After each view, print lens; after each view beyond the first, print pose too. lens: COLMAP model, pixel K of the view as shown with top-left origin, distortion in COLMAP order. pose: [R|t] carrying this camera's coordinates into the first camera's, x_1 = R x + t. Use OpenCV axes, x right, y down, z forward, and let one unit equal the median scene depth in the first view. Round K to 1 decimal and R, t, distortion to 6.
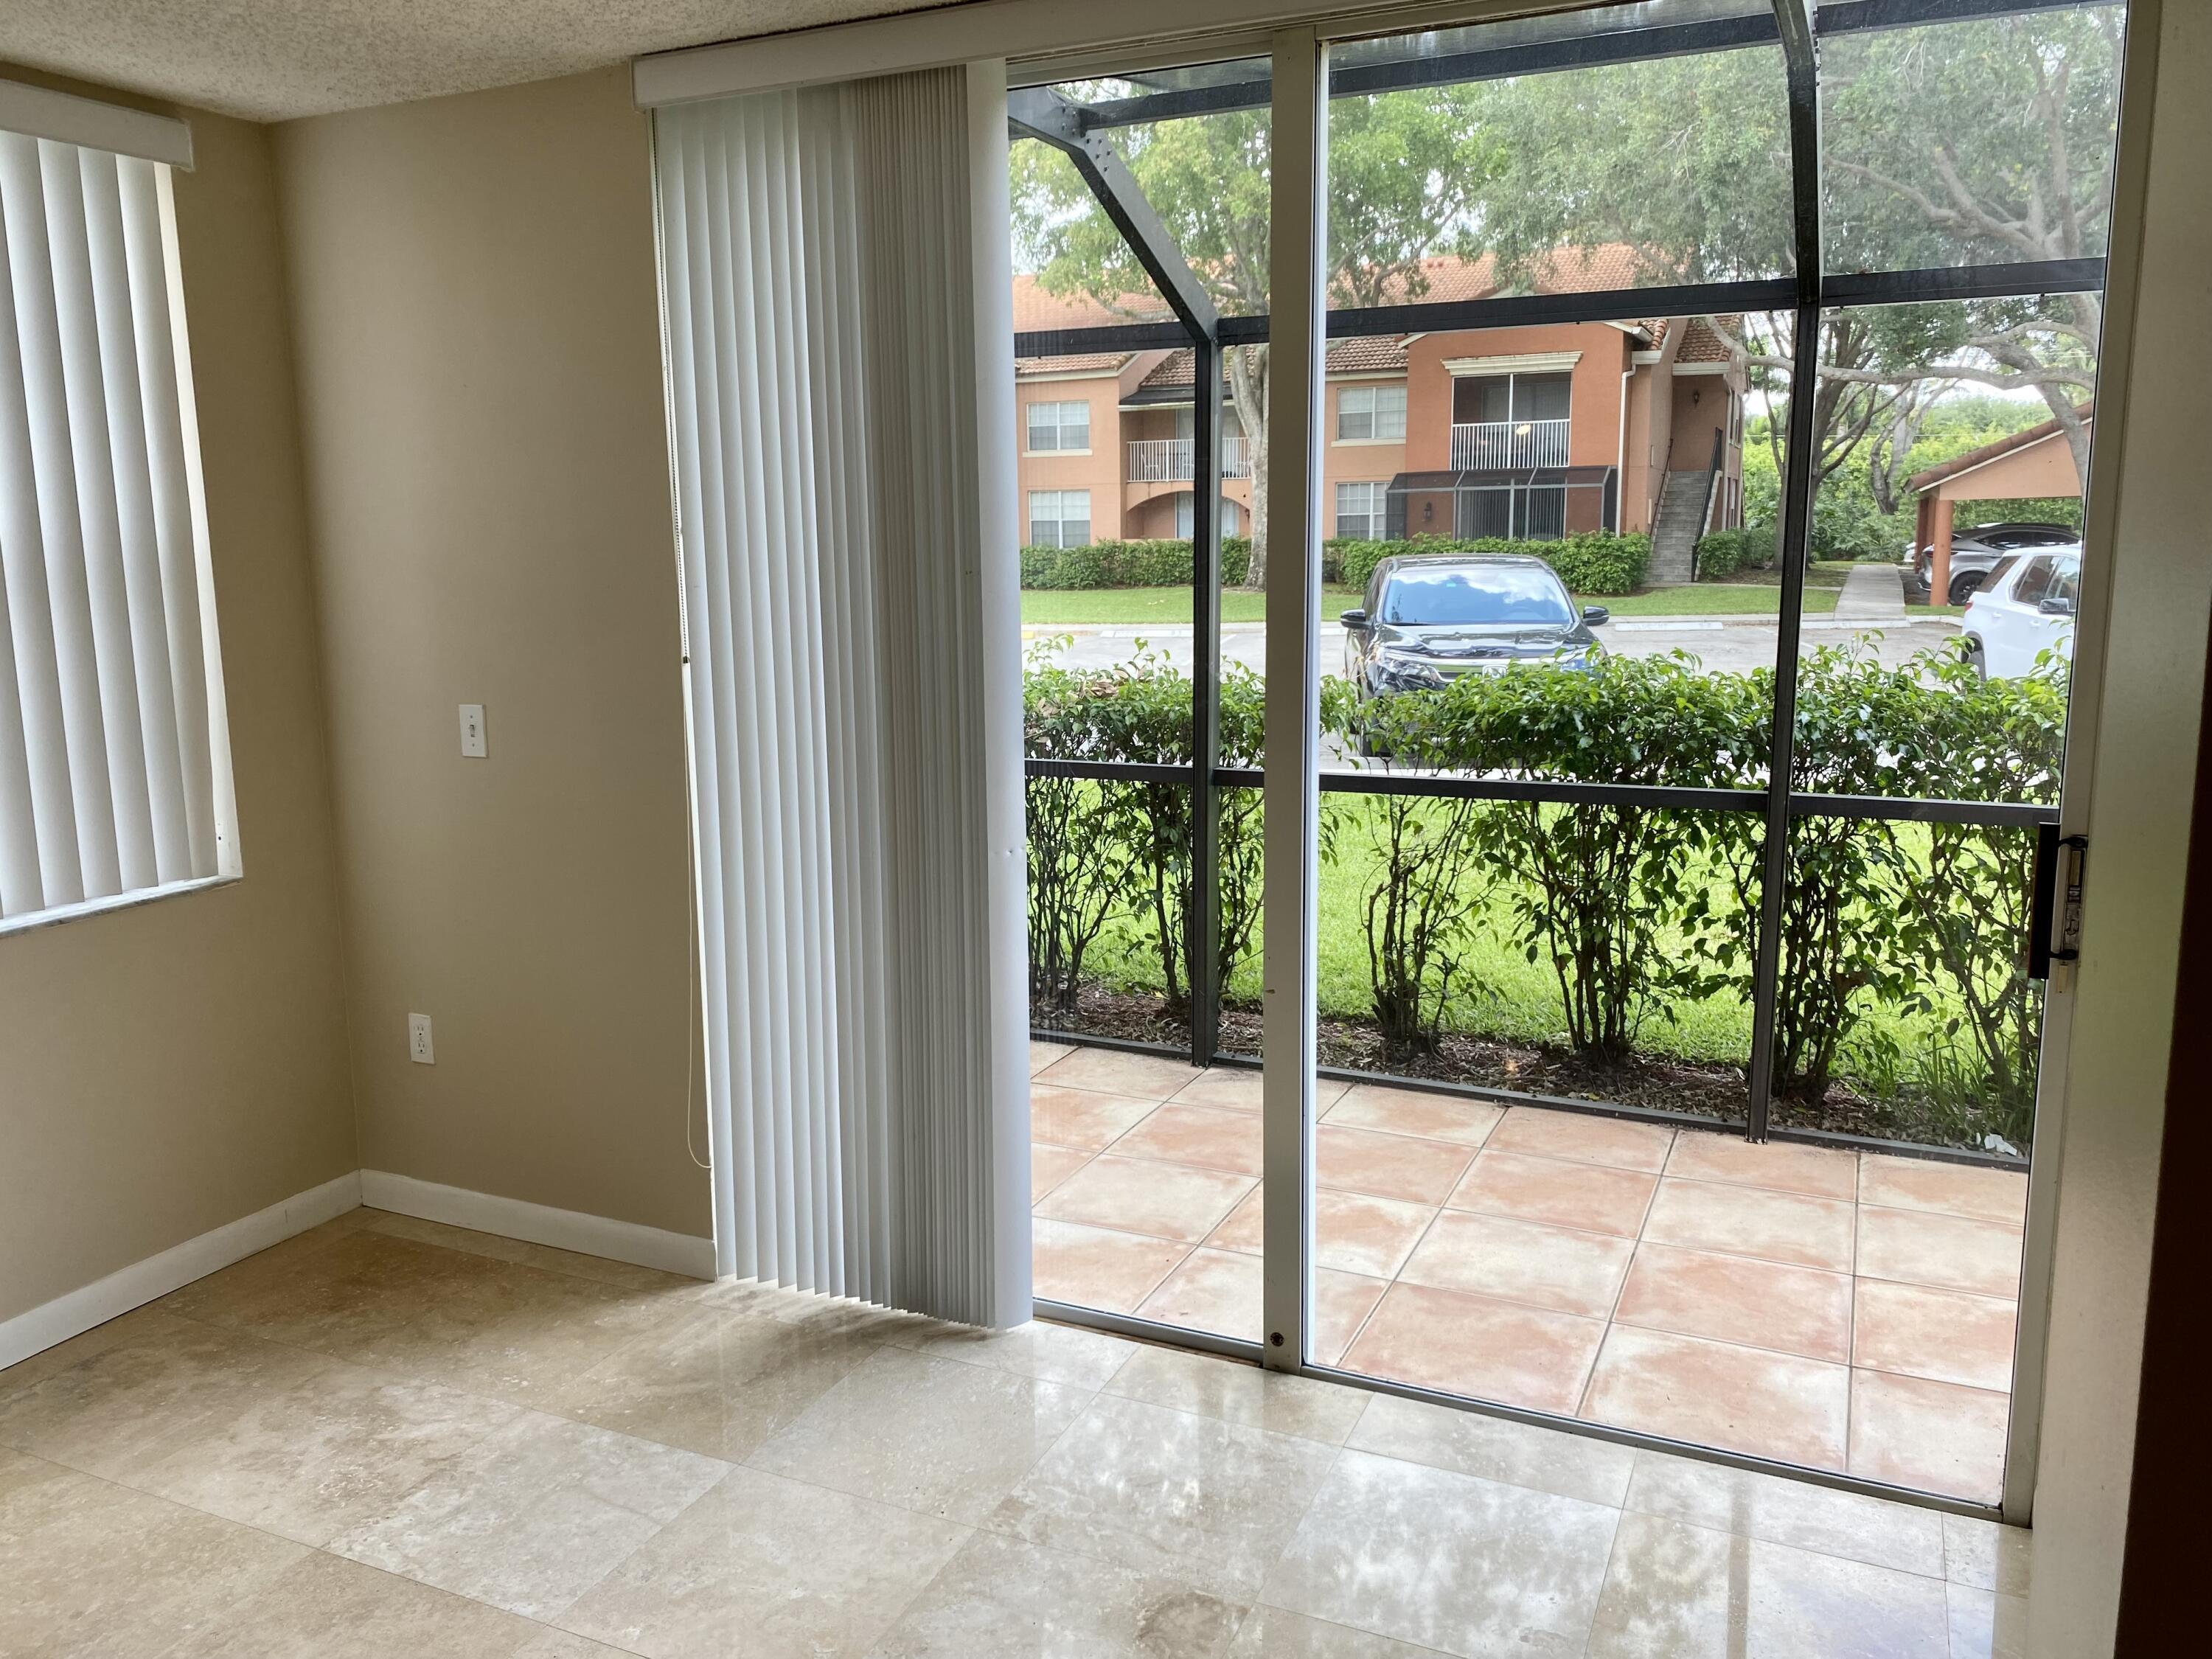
lens RADIAL K [[1684.6, 0, 1106.0], [0, 1684.6, 829.5], [0, 0, 1]] dist [0.006016, 0.002203]
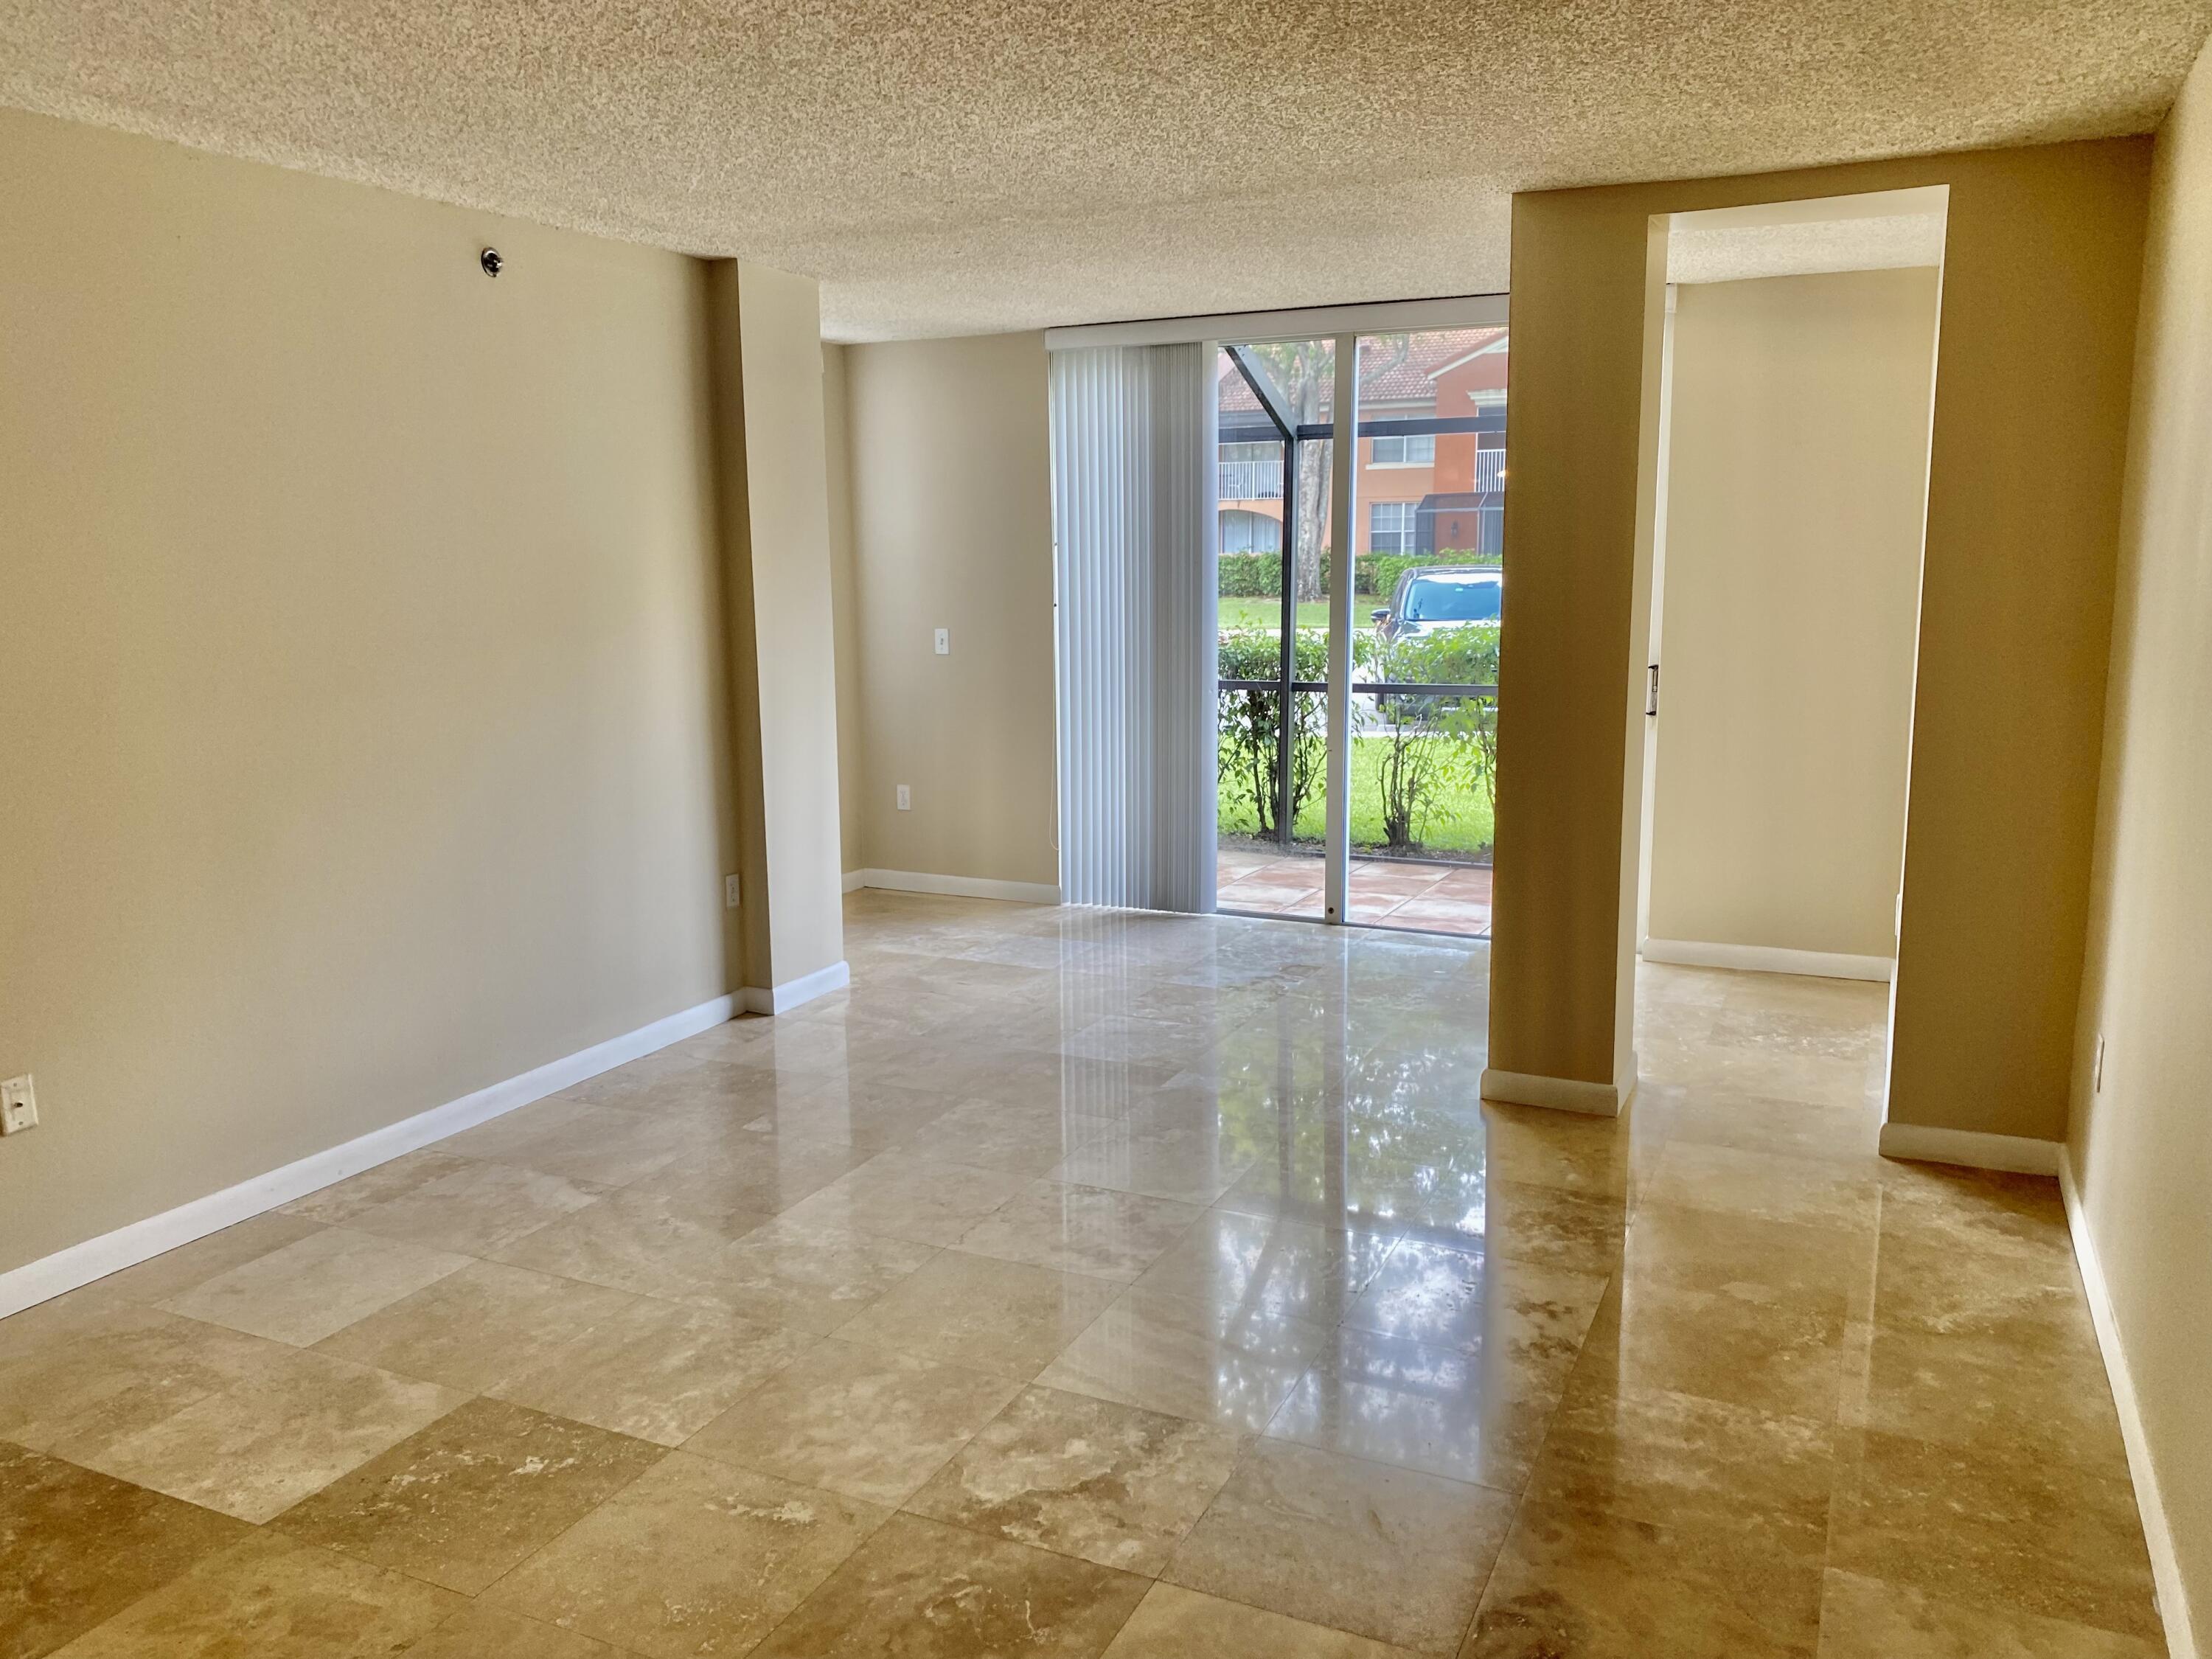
lens RADIAL K [[1669.9, 0, 1098.3], [0, 1669.9, 878.4], [0, 0, 1]] dist [0.001092, 0.000298]
pose [[0.999675, 0.004875, -0.025020, -0.085218], [-0.004377, 0.999792, 0.019935, 0.123642], [0.025112, -0.019819, 0.999488, -0.680561]]
